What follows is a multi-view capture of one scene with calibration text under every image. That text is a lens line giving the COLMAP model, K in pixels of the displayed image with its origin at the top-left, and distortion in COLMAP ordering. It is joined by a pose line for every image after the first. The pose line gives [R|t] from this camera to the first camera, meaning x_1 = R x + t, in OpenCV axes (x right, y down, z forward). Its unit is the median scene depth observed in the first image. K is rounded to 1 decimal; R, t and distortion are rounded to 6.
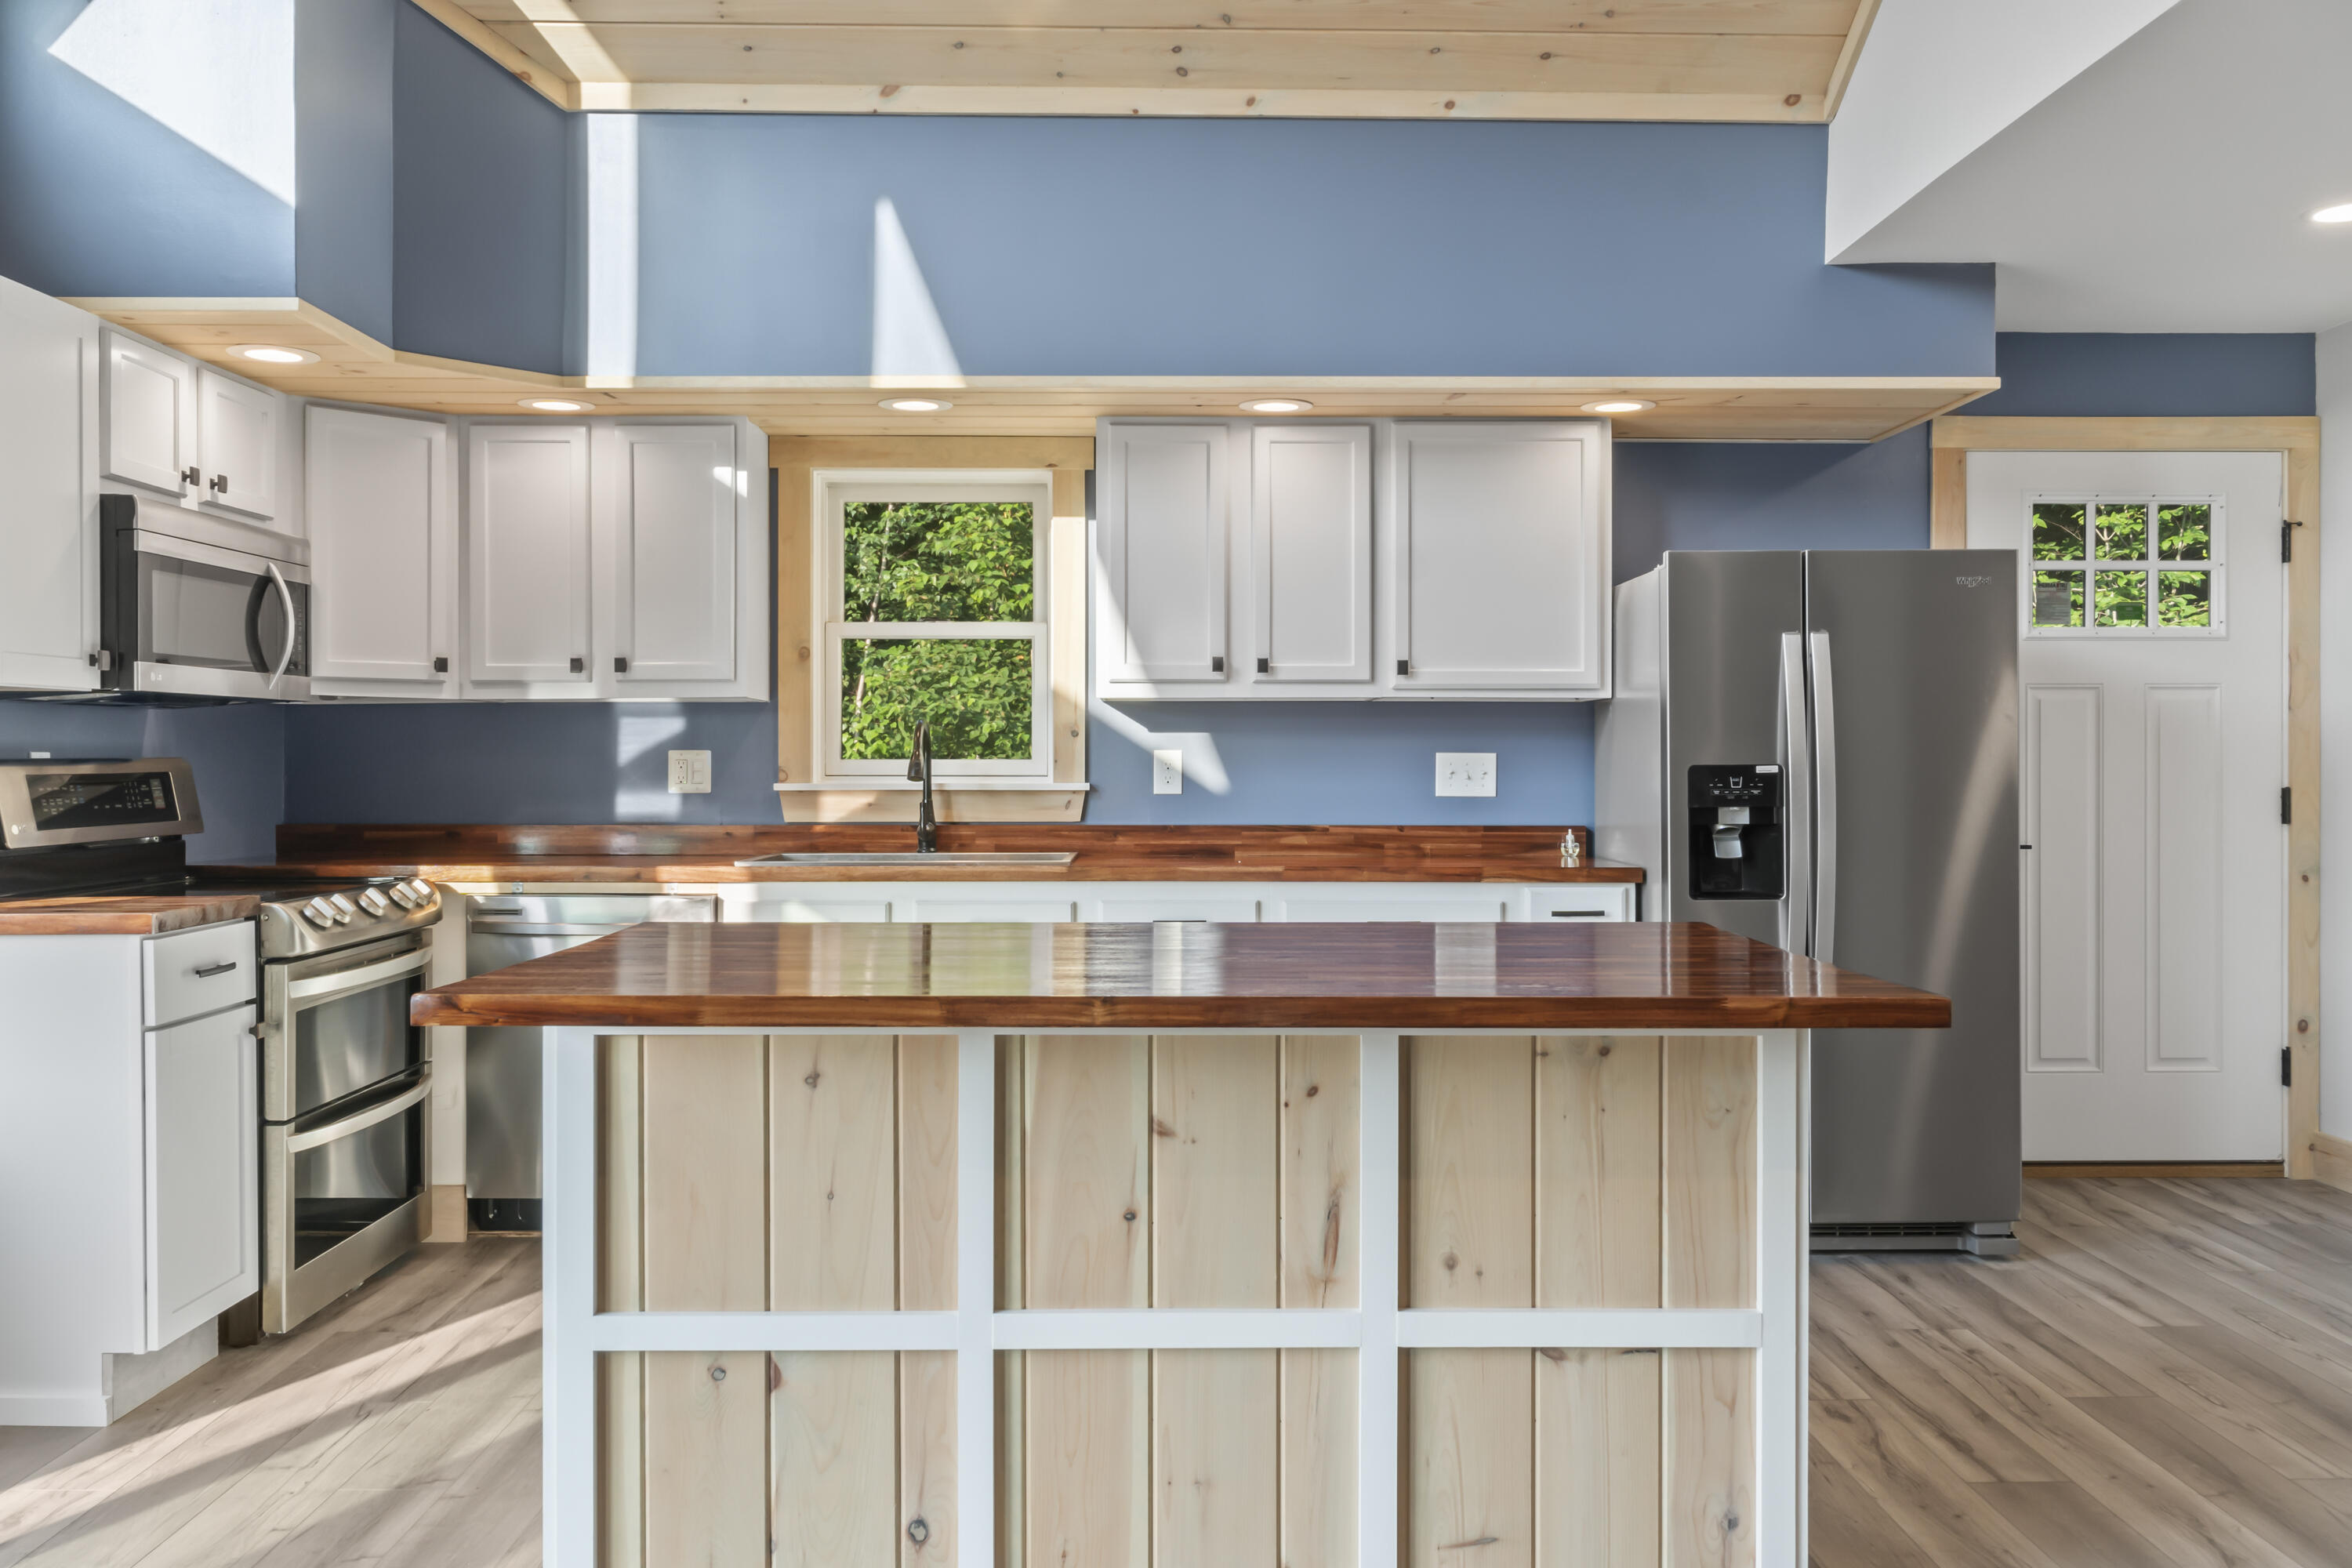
lens RADIAL K [[1840.3, 0, 1177.5], [0, 1840.3, 745.4], [0, 0, 1]] dist [-0.003951, -0.000192]
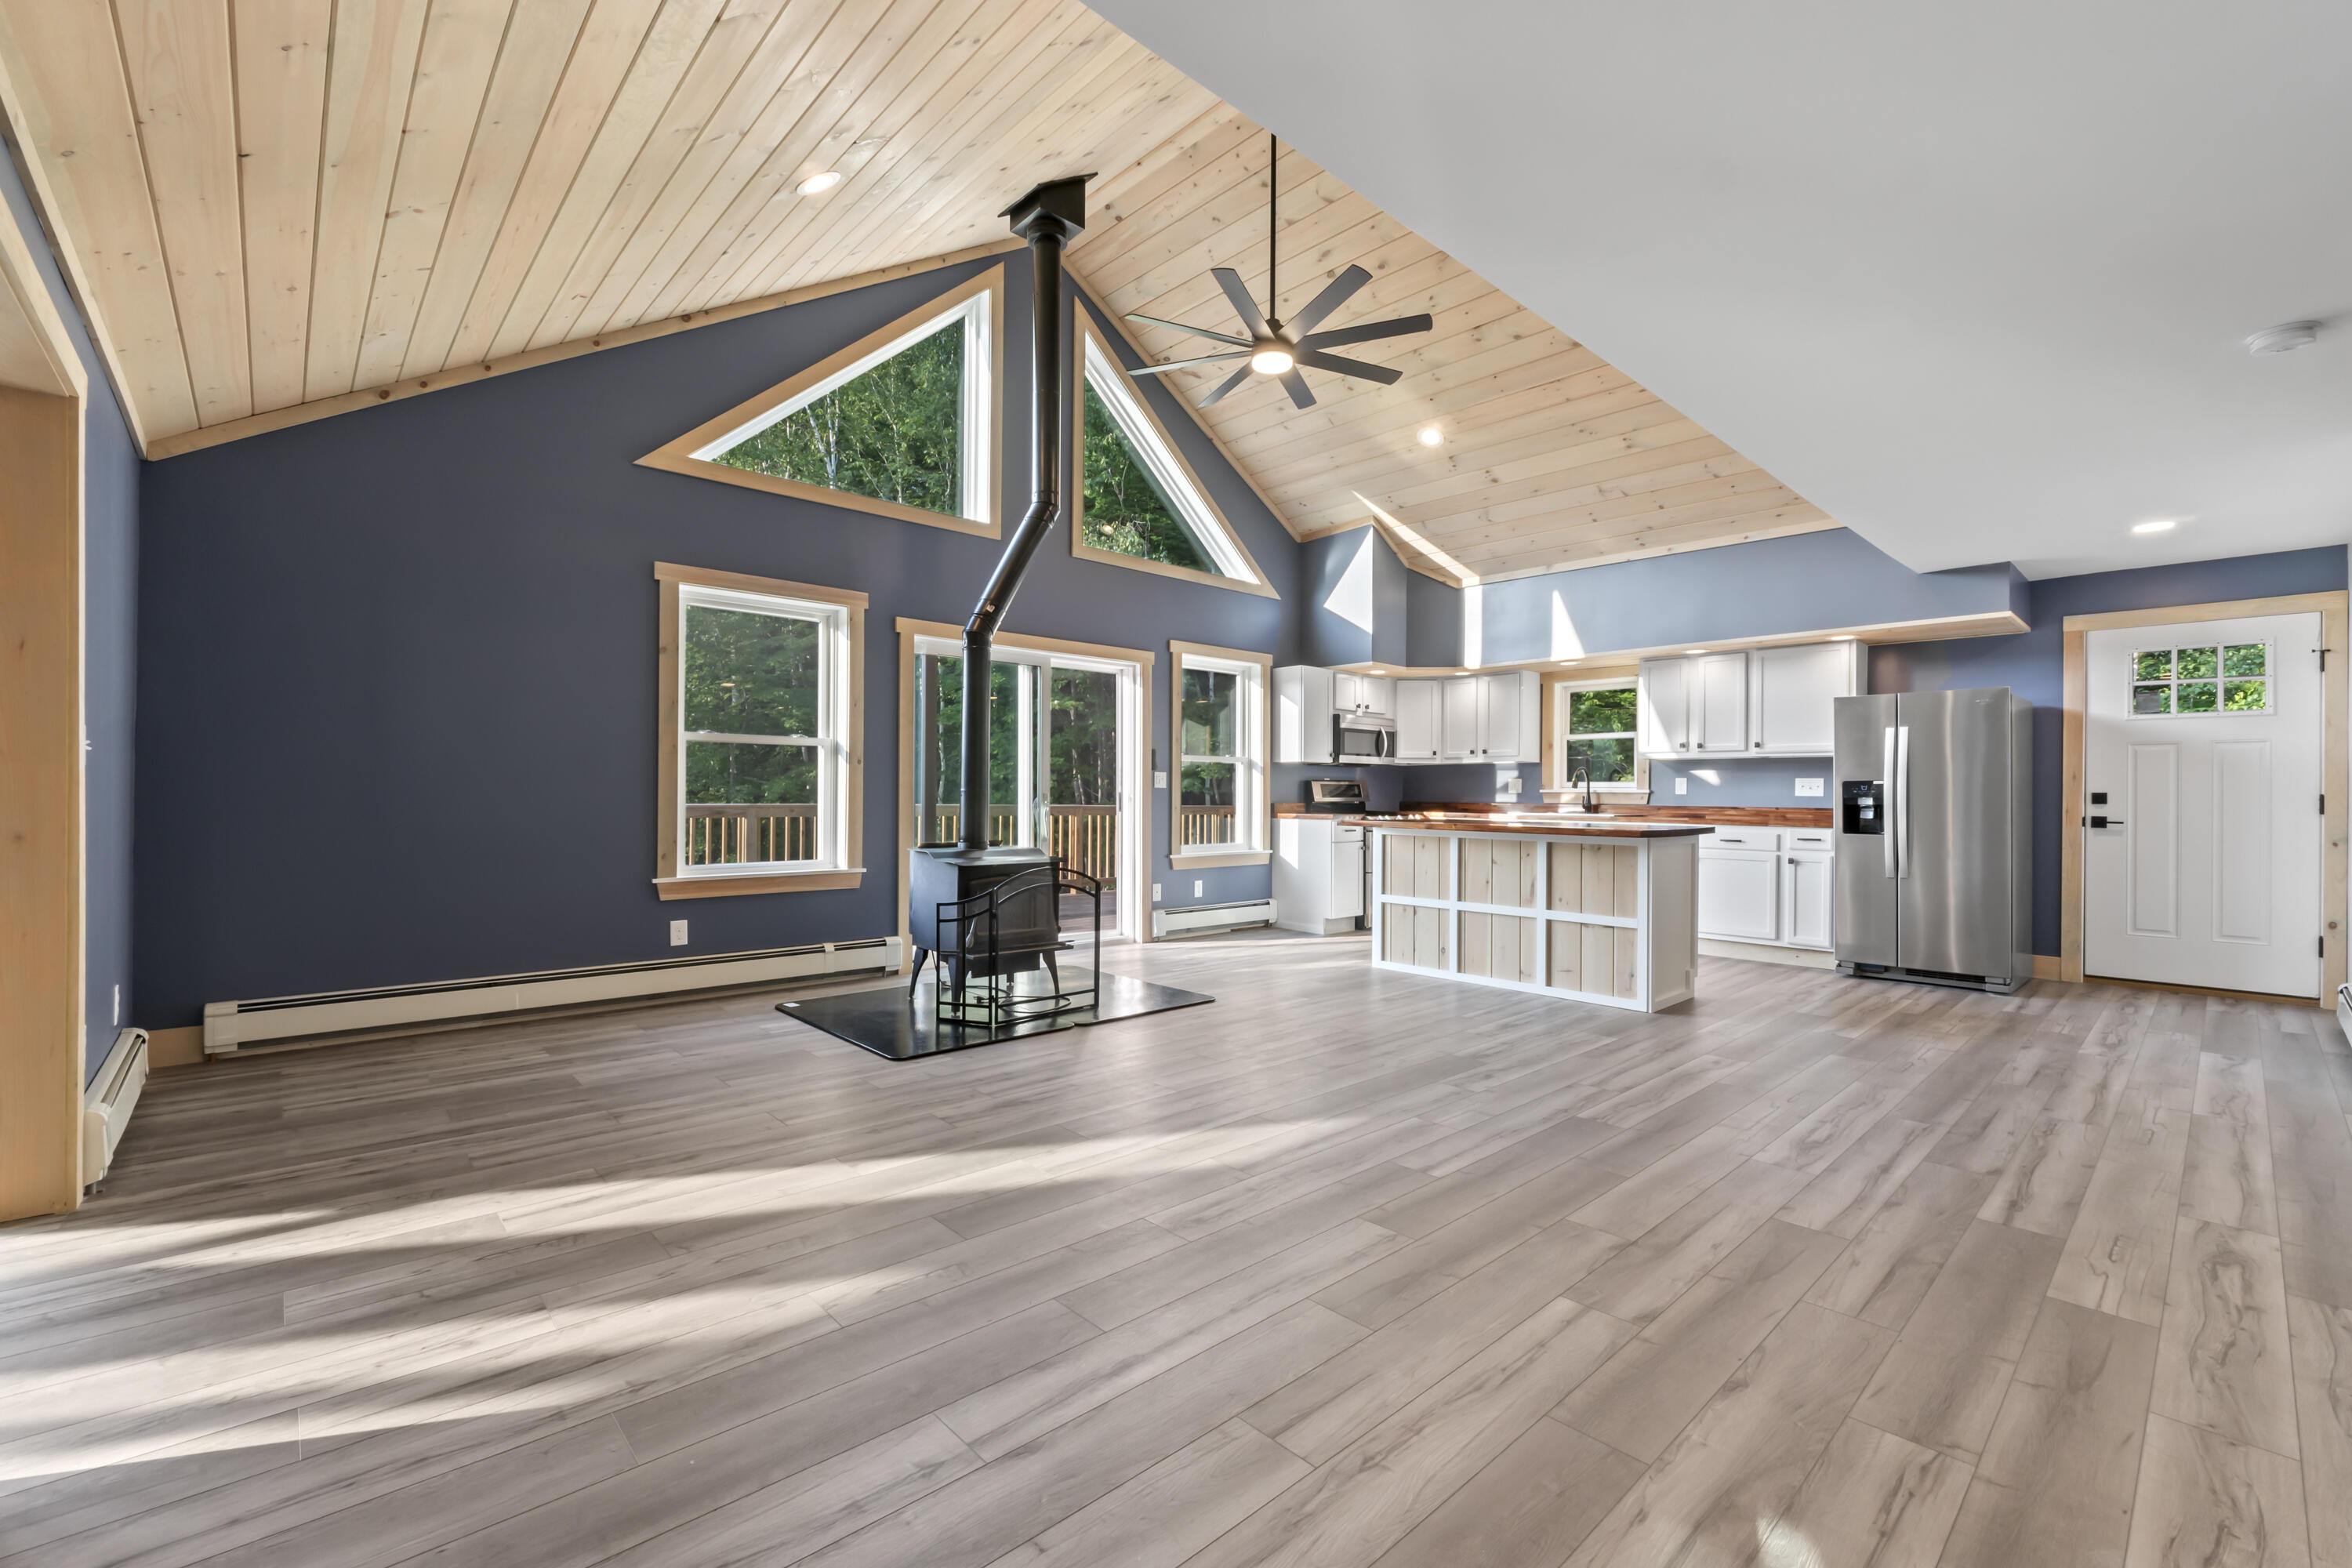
lens RADIAL K [[996.7, 0, 1176.0], [0, 996.7, 784.0], [0, 0, 1]] dist [-0.000021, -0.000010]
pose [[0.670754, -0.001840, -0.741677, 0.613928], [-0.003349, 0.999979, -0.005509, 0.023149], [0.741672, 0.006178, 0.670734, -0.551516]]
